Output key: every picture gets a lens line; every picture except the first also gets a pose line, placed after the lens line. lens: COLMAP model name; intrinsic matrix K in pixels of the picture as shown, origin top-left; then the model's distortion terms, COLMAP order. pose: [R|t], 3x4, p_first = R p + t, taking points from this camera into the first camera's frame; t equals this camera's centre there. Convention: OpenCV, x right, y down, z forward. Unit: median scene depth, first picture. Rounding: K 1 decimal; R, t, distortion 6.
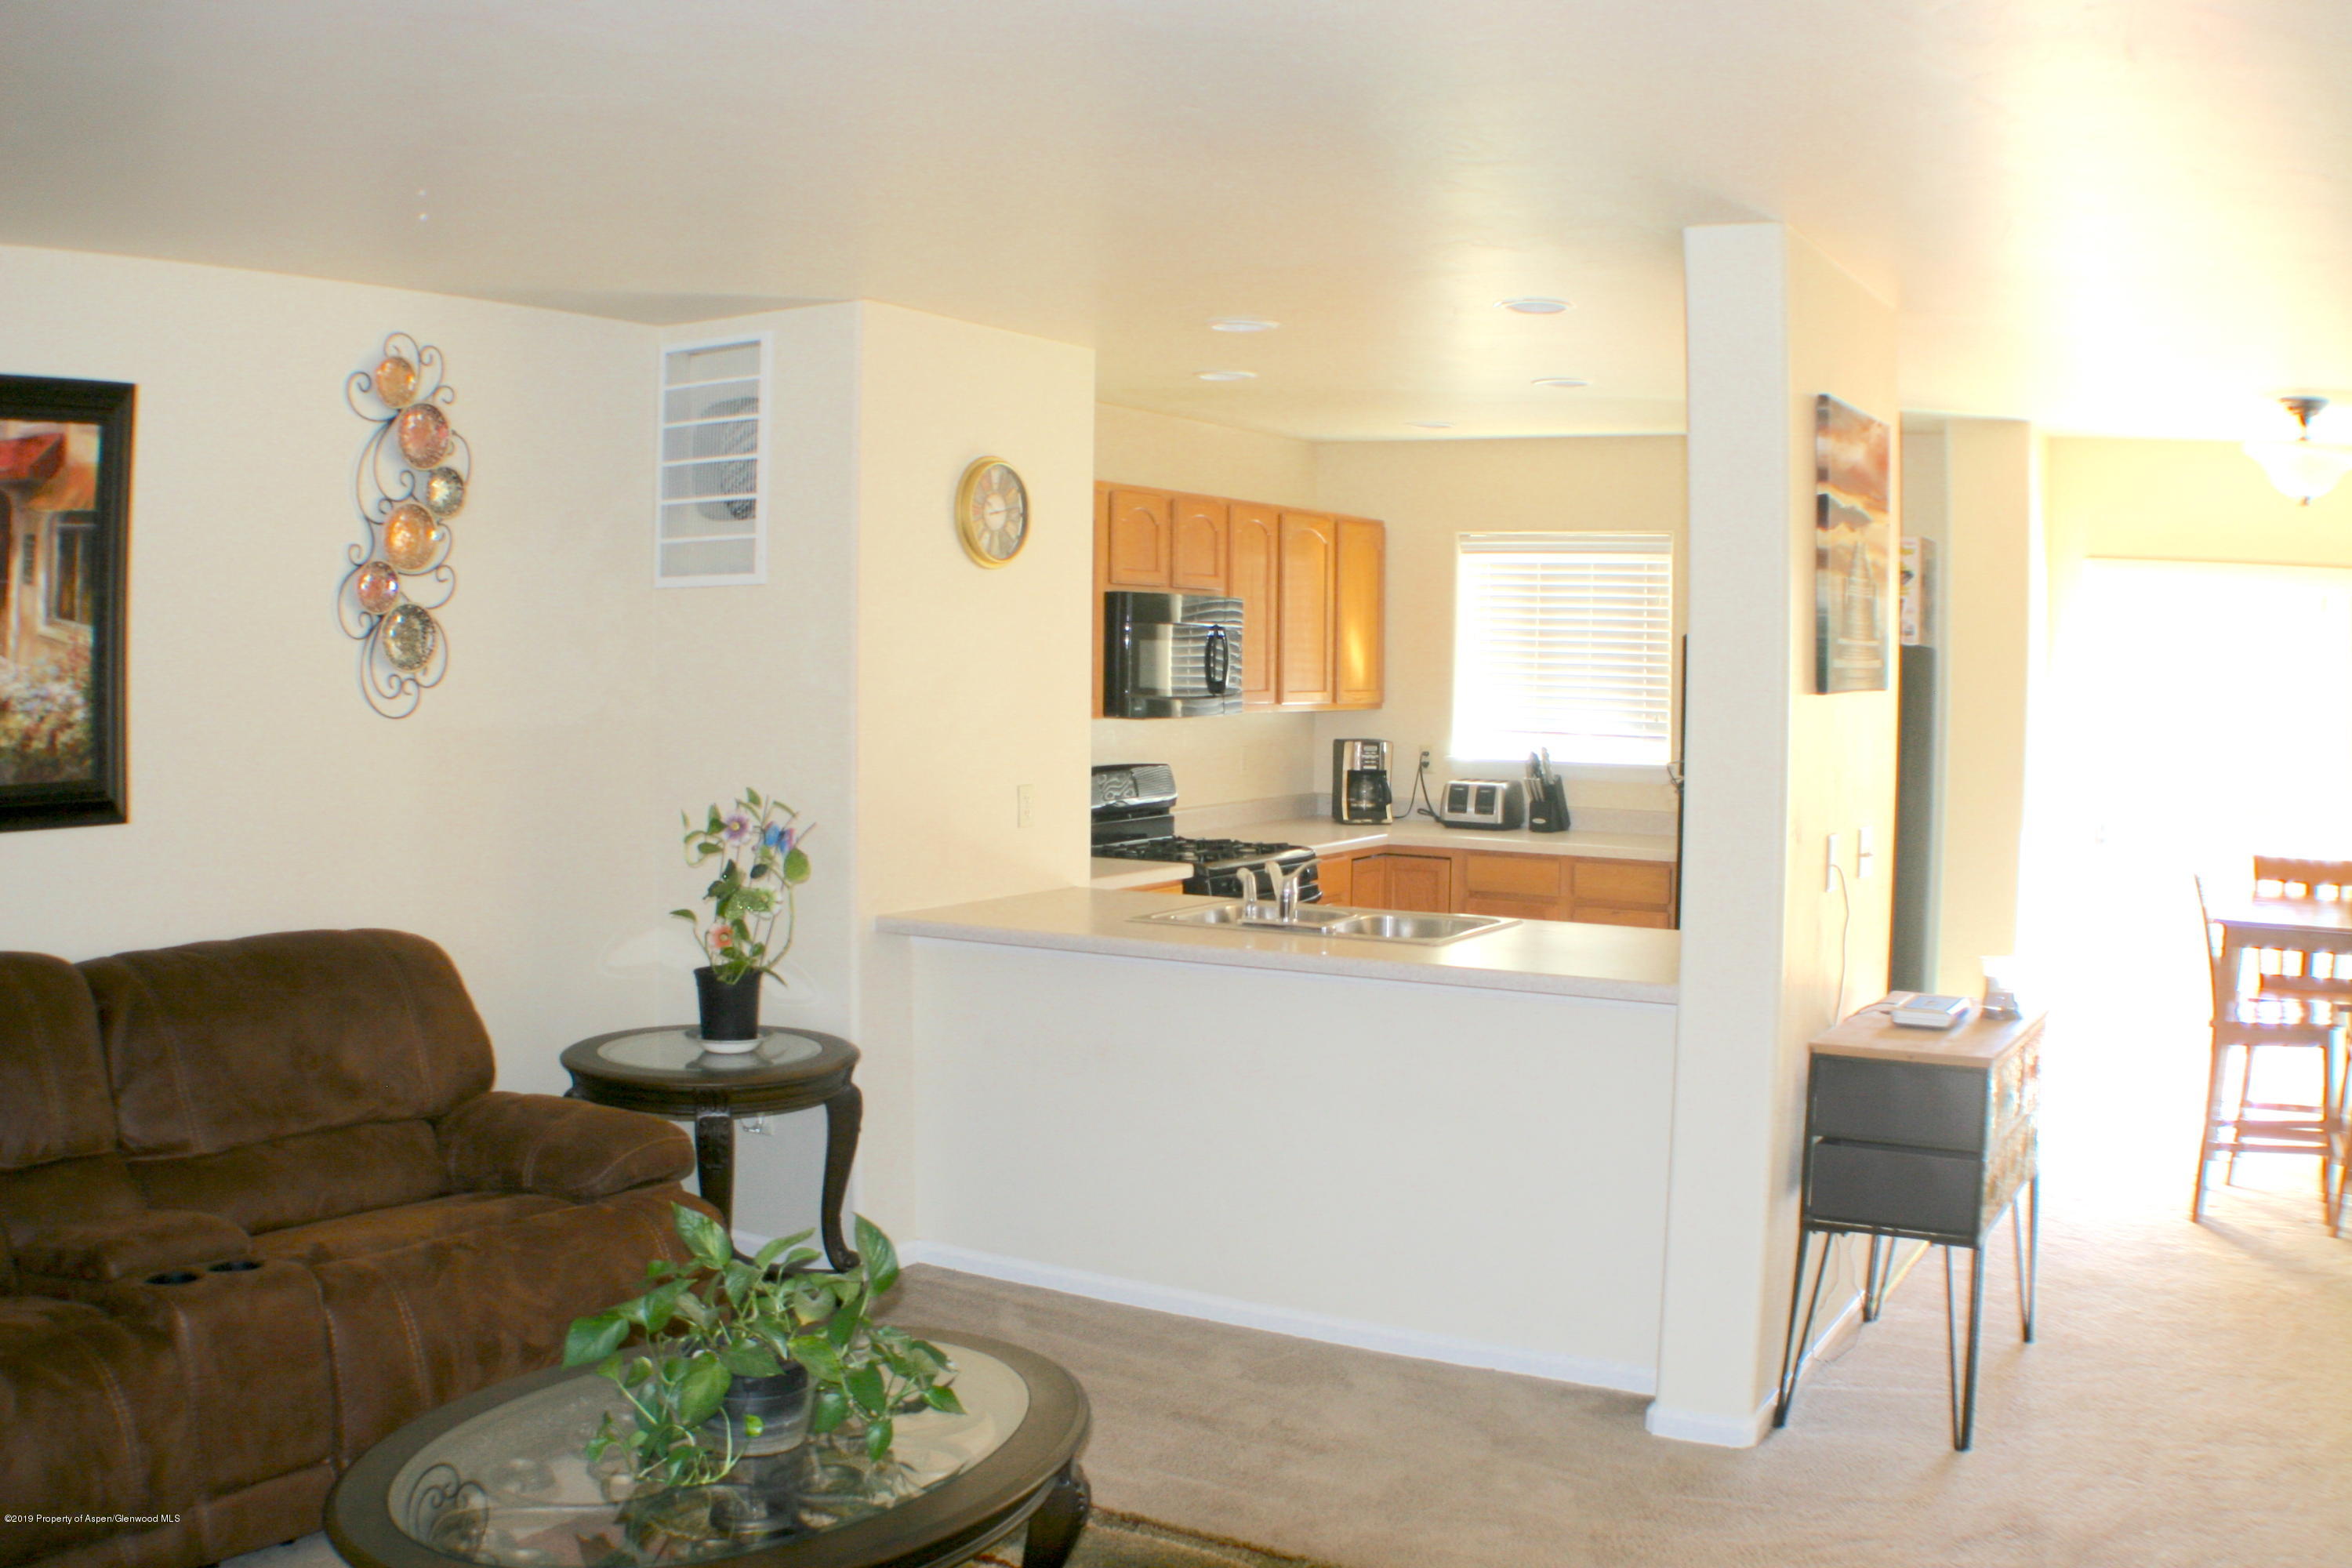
lens RADIAL K [[2142.5, 0, 1176.0], [0, 2142.5, 784.0], [0, 0, 1]] dist [-0.328221, 0.084423]
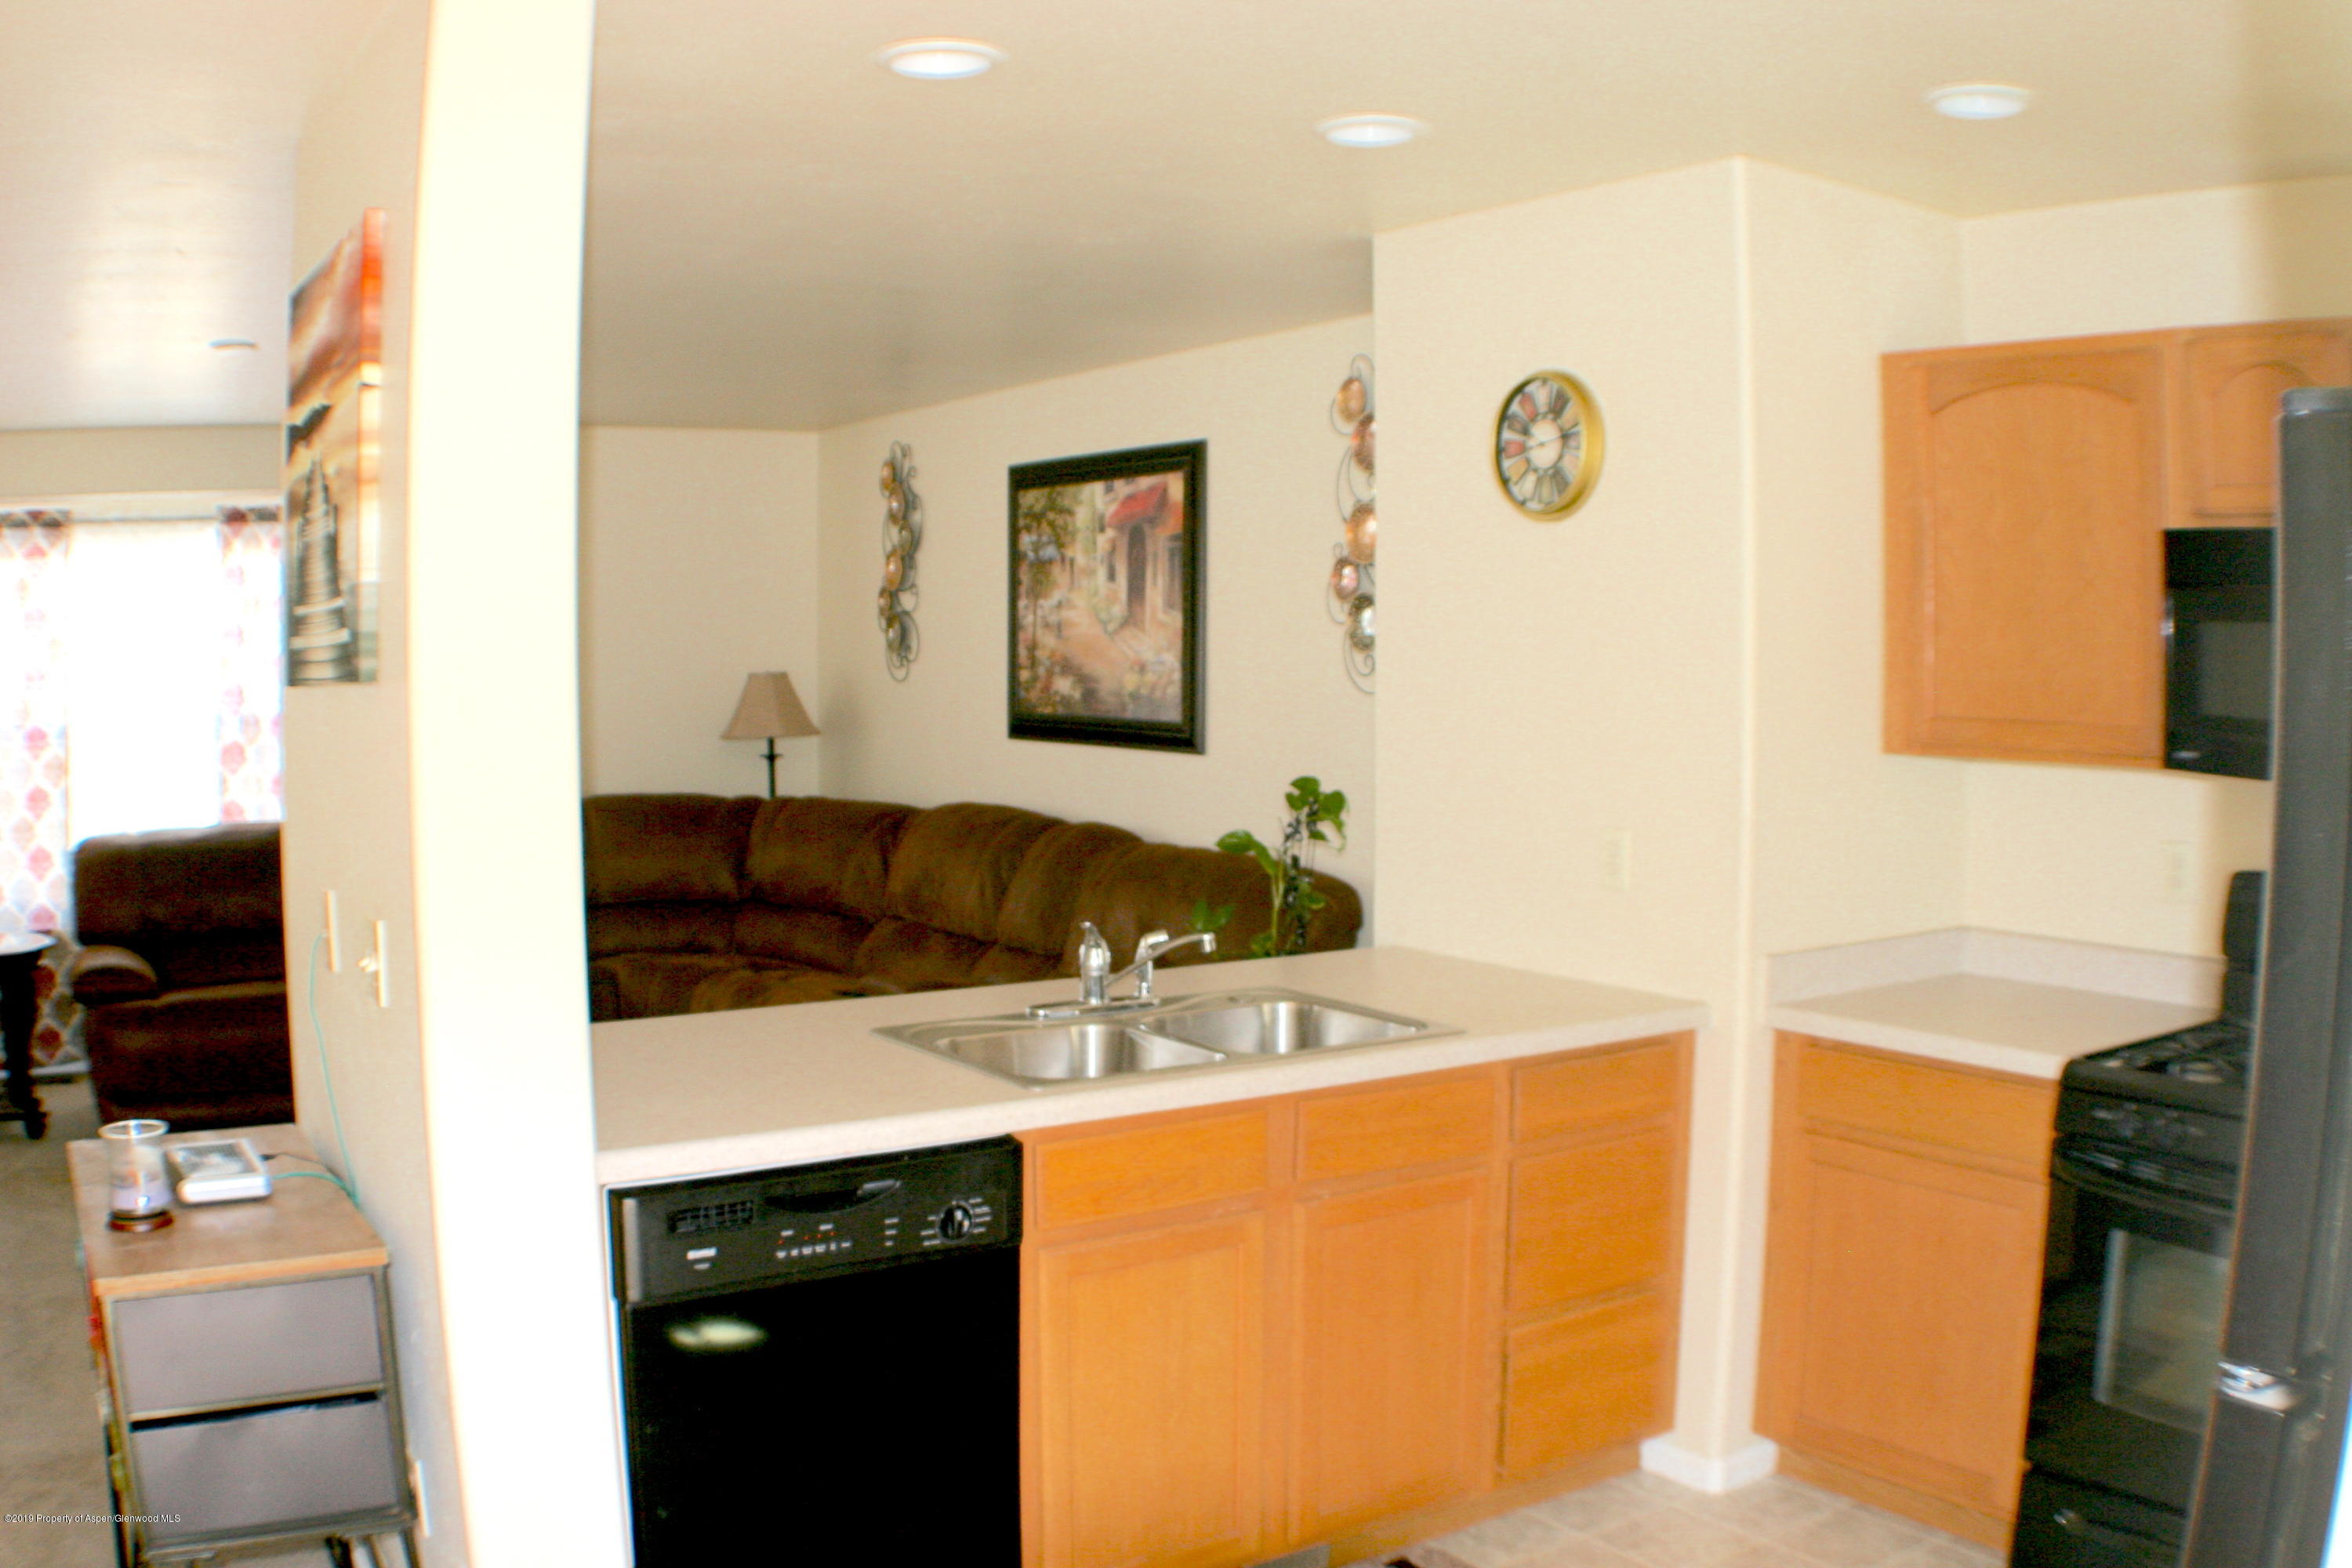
lens RADIAL K [[2142.5, 0, 1176.0], [0, 2142.5, 784.0], [0, 0, 1]] dist [-0.328221, 0.084423]
pose [[-0.432924, 0.051297, -0.899970, 0.630318], [-0.062701, 0.994248, 0.086833, -0.067634], [0.899247, 0.094021, -0.427217, 1.216975]]
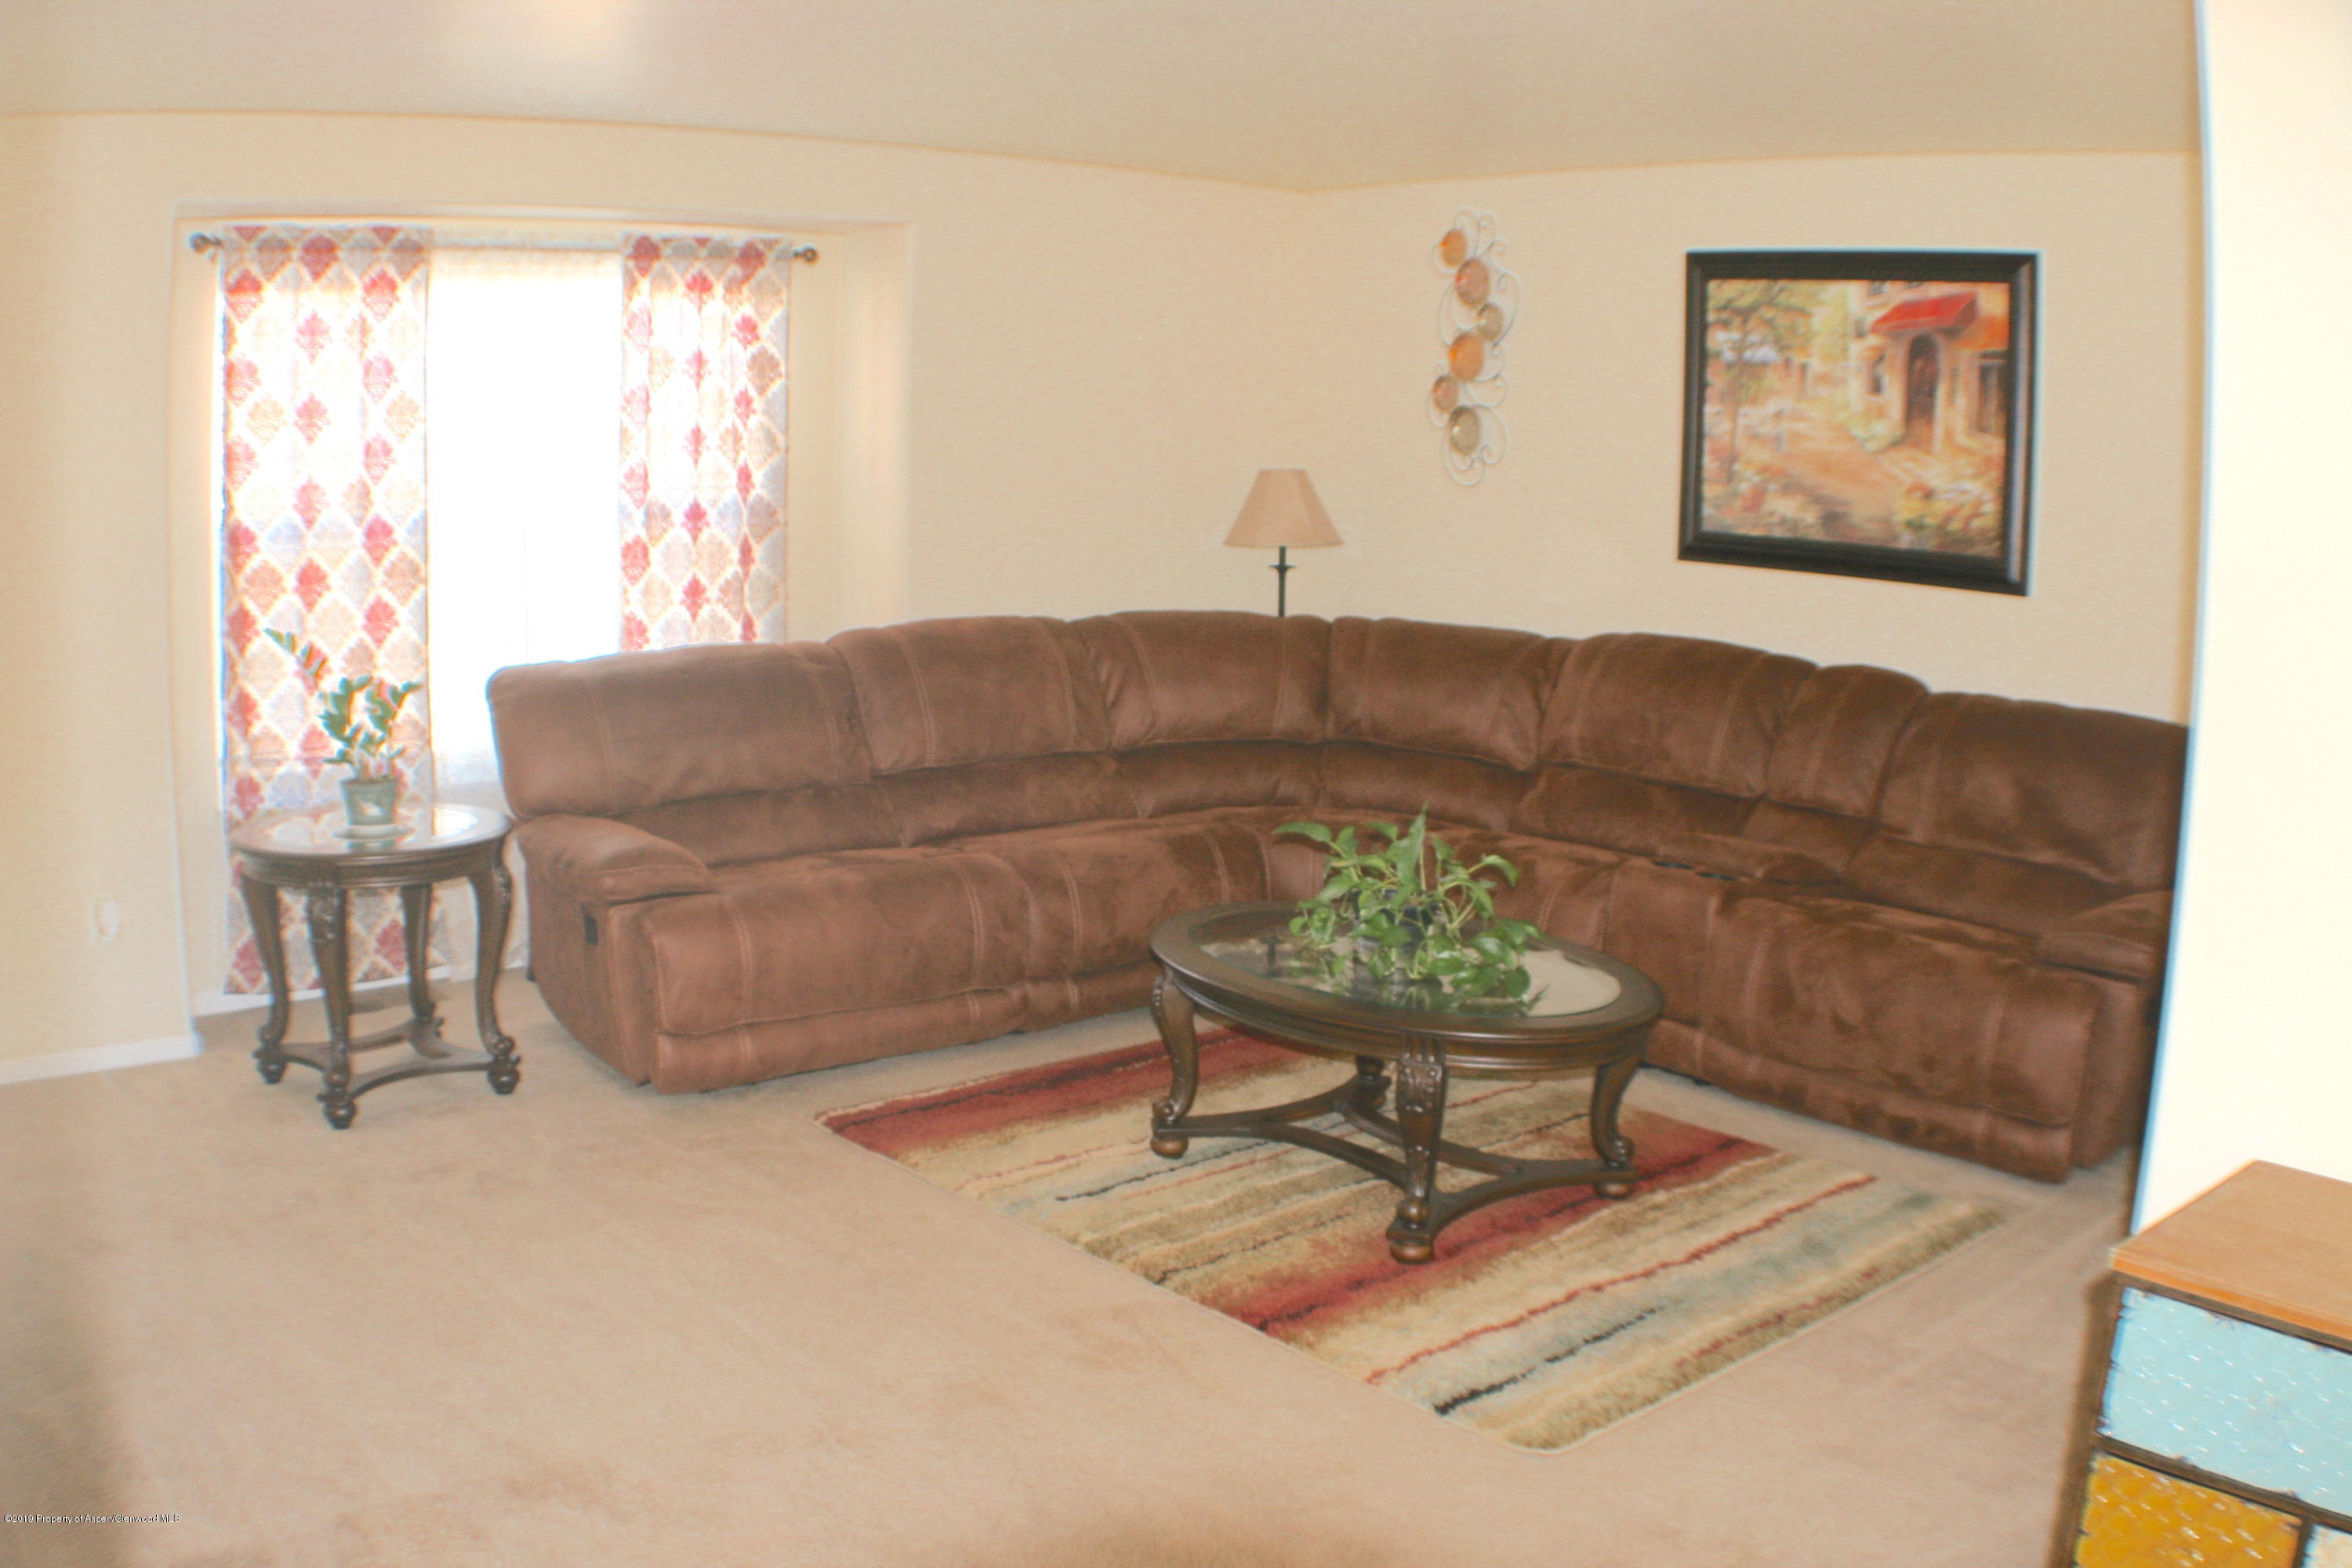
lens RADIAL K [[2142.5, 0, 1176.0], [0, 2142.5, 784.0], [0, 0, 1]] dist [-0.328221, 0.084423]
pose [[-0.296441, 0.135162, -0.945438, 0.653031], [-0.093178, 0.981119, 0.169479, -0.023548], [0.950495, 0.138335, -0.278250, 0.639195]]
